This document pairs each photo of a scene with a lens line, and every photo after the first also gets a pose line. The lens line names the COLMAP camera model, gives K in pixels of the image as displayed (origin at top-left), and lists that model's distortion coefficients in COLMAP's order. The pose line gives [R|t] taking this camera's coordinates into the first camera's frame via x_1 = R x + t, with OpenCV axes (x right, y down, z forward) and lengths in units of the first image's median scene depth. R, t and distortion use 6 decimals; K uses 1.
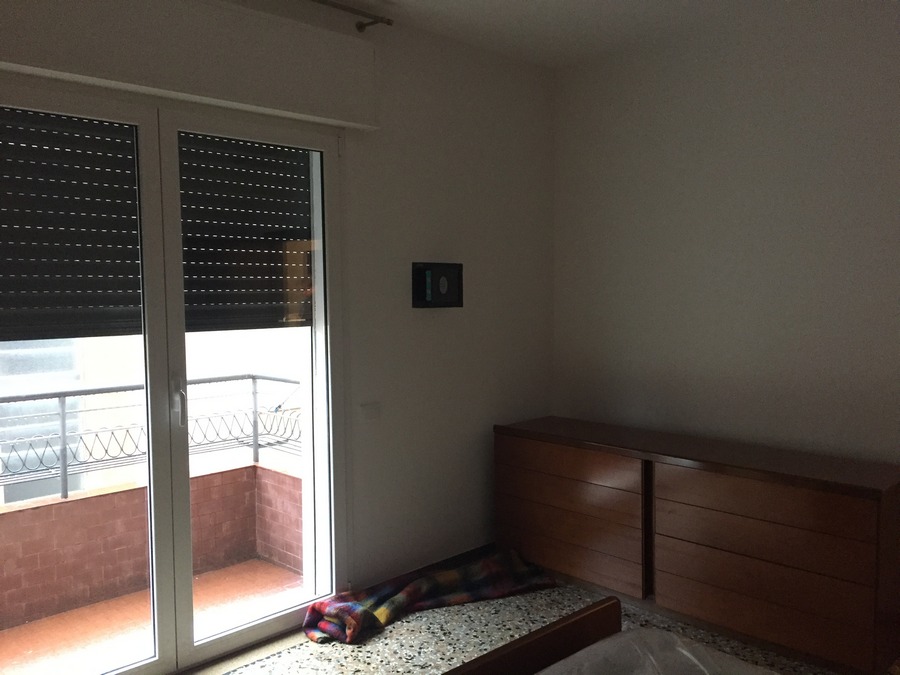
lens RADIAL K [[779.4, 0, 450.0], [0, 779.4, 337.5], [0, 0, 1]] dist [0.056161, 0.000821]
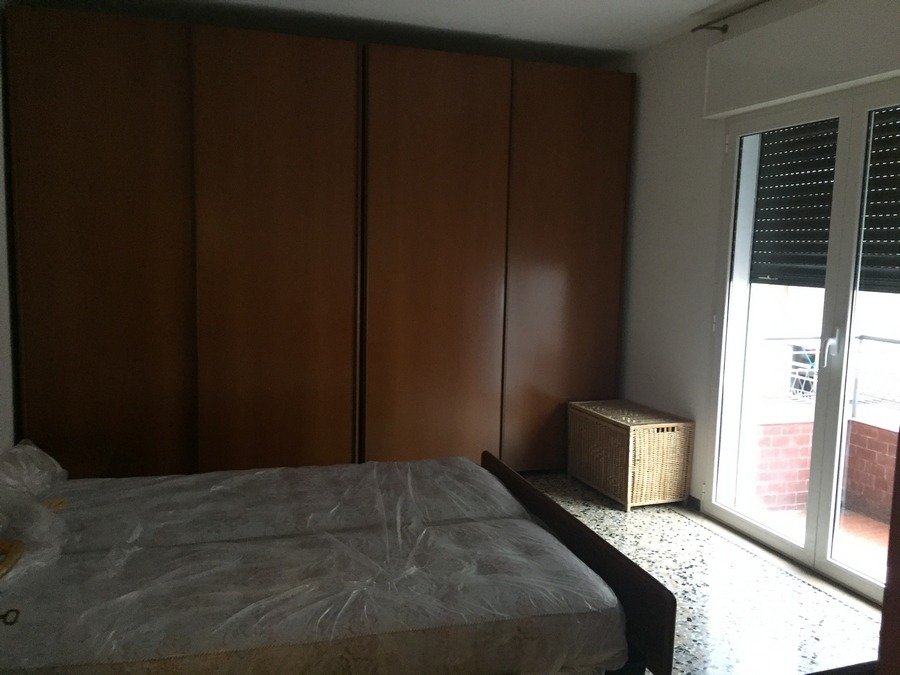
lens RADIAL K [[779.4, 0, 450.0], [0, 779.4, 337.5], [0, 0, 1]] dist [0.056161, 0.000821]
pose [[-0.401341, 0.110483, -0.909241, 0.993494], [-0.071803, 0.985848, 0.151485, -0.074116], [0.913110, 0.126083, -0.387729, 0.958433]]
